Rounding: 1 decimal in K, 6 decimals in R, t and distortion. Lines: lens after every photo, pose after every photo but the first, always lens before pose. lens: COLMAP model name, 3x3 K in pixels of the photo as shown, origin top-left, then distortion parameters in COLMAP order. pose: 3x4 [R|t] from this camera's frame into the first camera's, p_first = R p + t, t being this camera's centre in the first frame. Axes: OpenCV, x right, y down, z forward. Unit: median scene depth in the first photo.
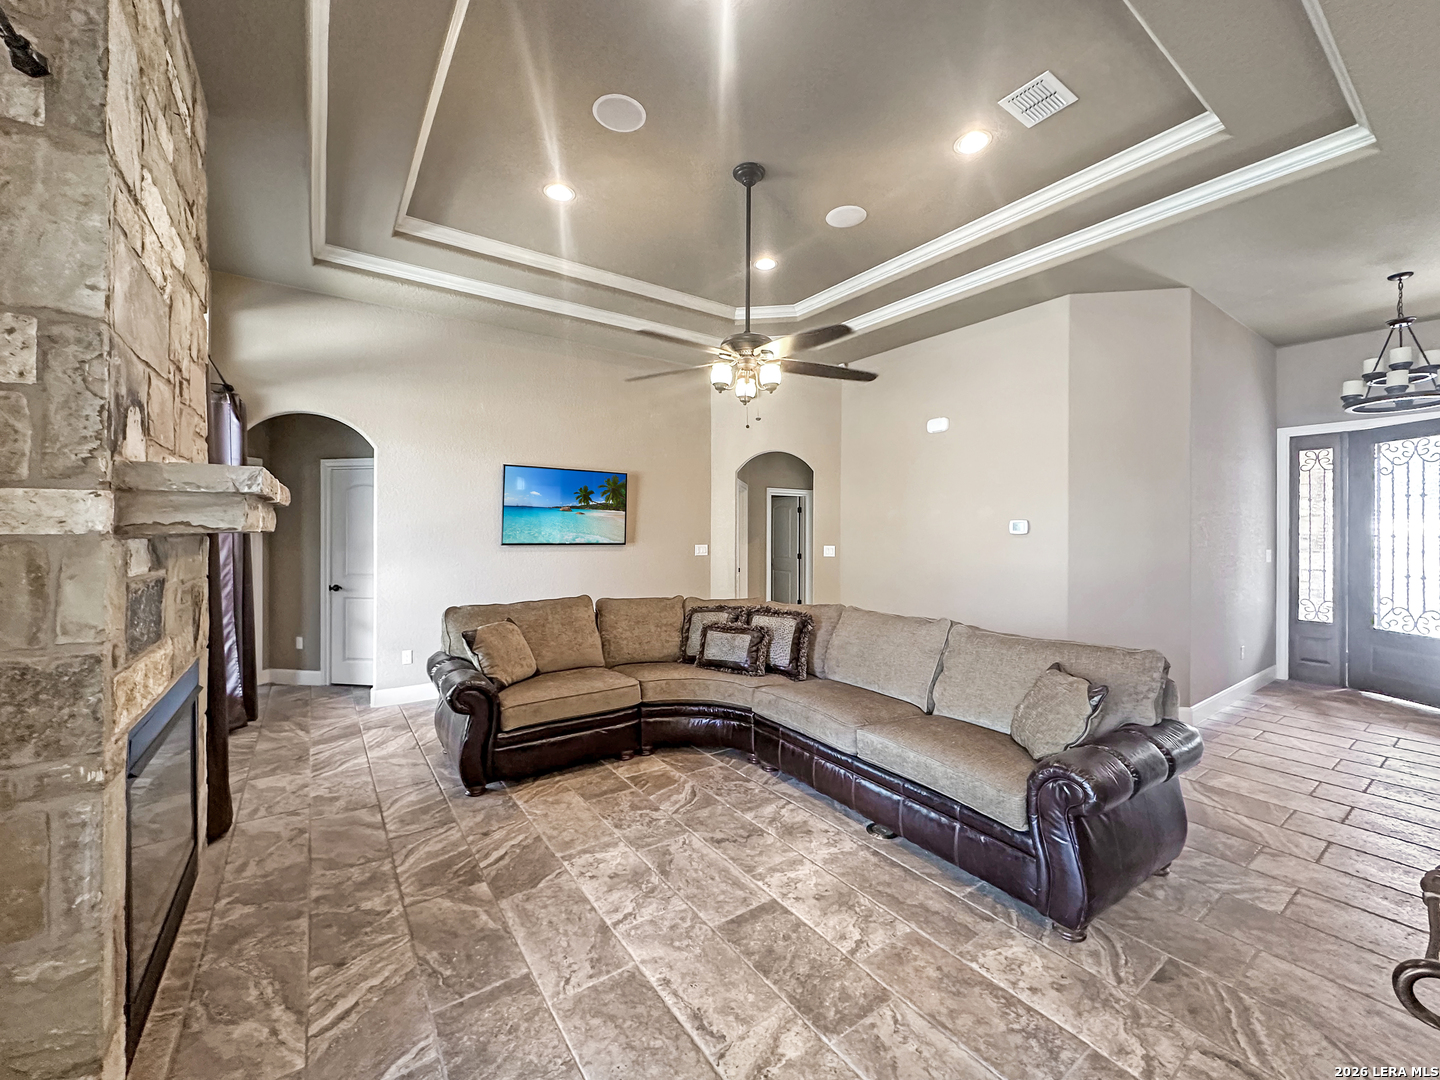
lens RADIAL K [[576.2, 0, 714.7], [0, 576.2, 526.5], [0, 0, 1]] dist [-0.001880, -0.000221]
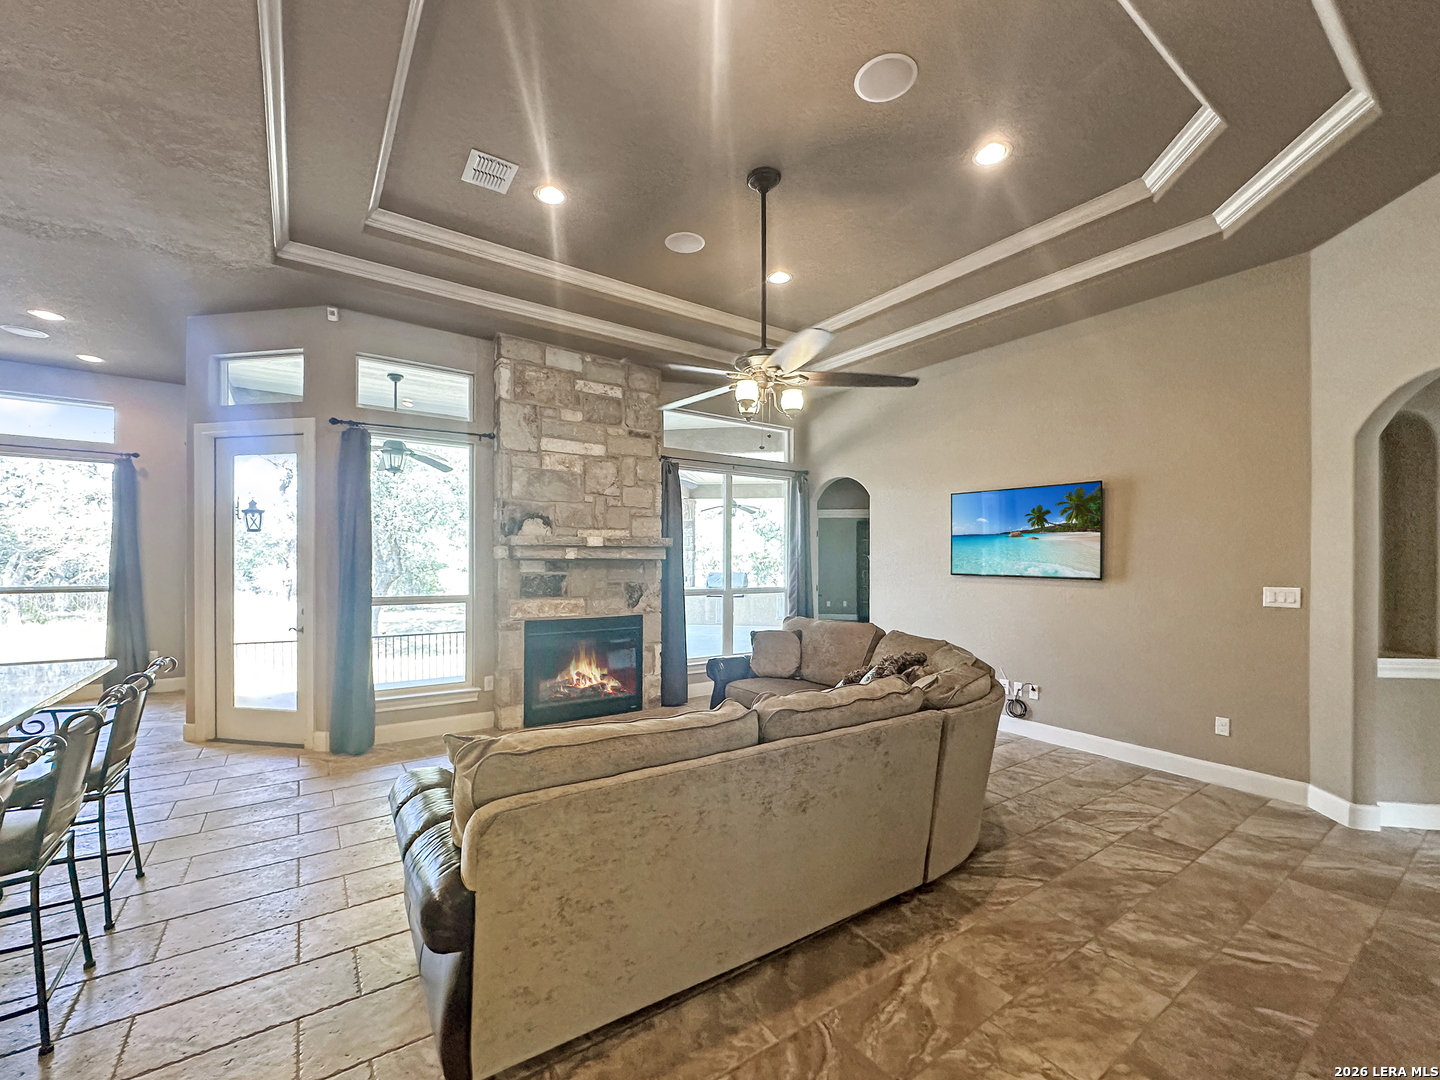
lens RADIAL K [[594.6, 0, 713.1], [0, 594.6, 561.1], [0, 0, 1]] dist [-0.001339, -0.000200]
pose [[0.000643, -0.000682, -1.000000, 0.833730], [0.002137, 0.999997, -0.000681, 0.010742], [0.999998, -0.002136, 0.000644, 0.739062]]
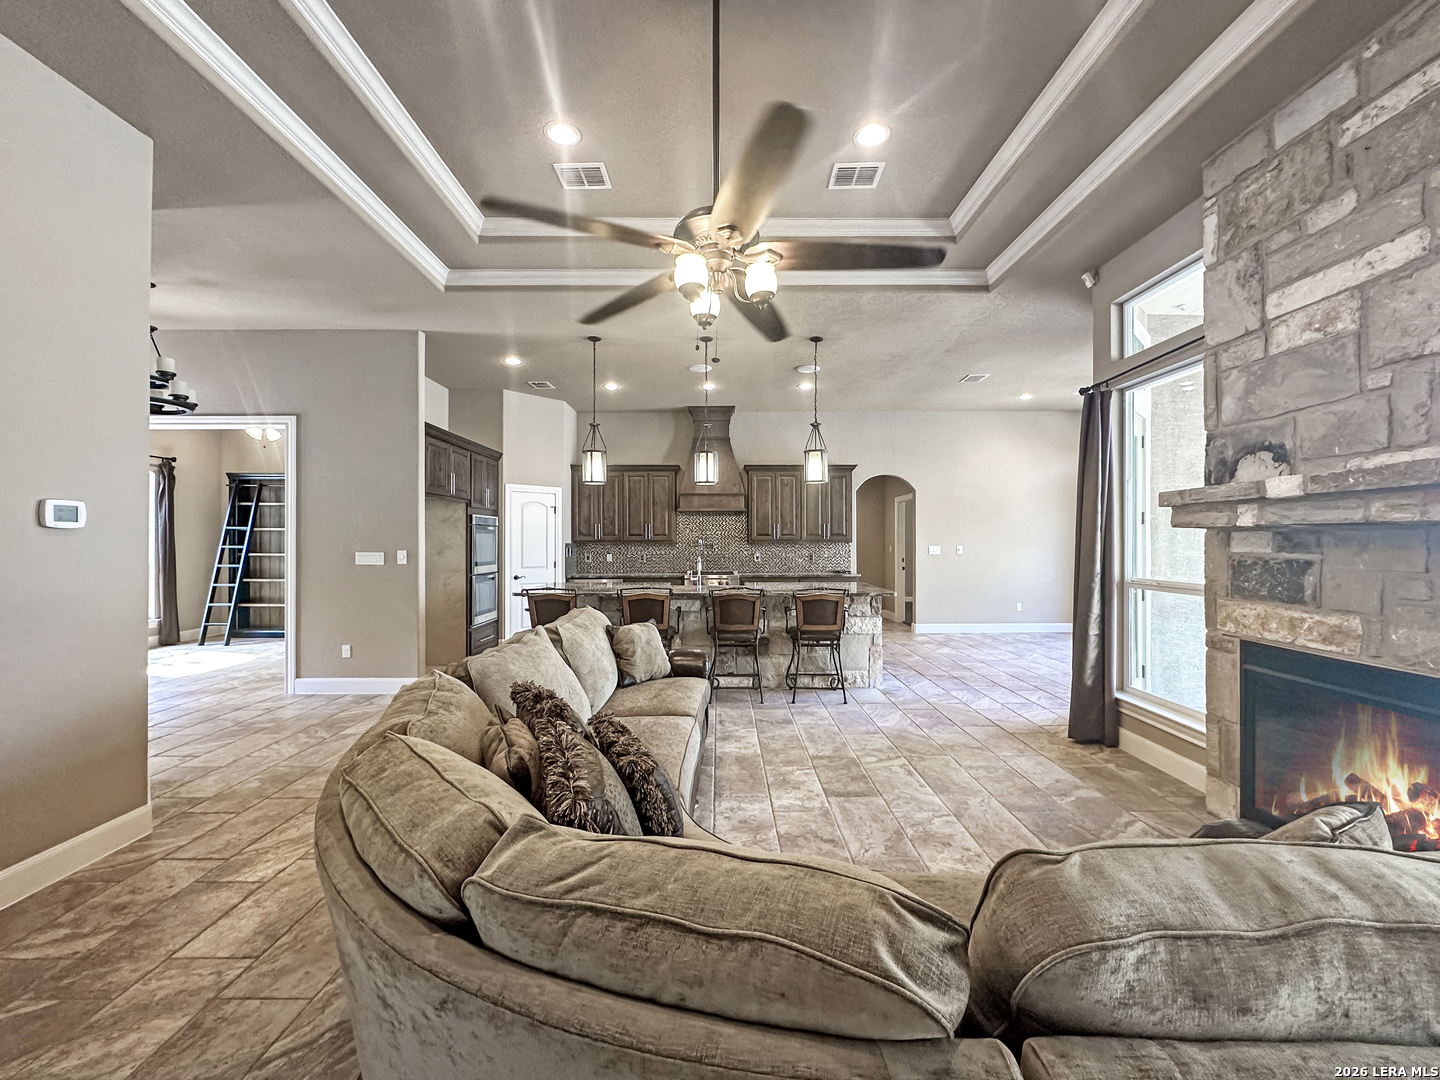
lens RADIAL K [[579.3, 0, 720.0], [0, 579.3, 540.0], [0, 0, 1]] dist [-0.000126, -0.000208]
pose [[-0.823836, -0.001802, 0.566826, -0.253893], [-0.005560, 0.999973, -0.004903, 0.023866], [-0.566802, -0.007191, -0.823823, 1.233416]]
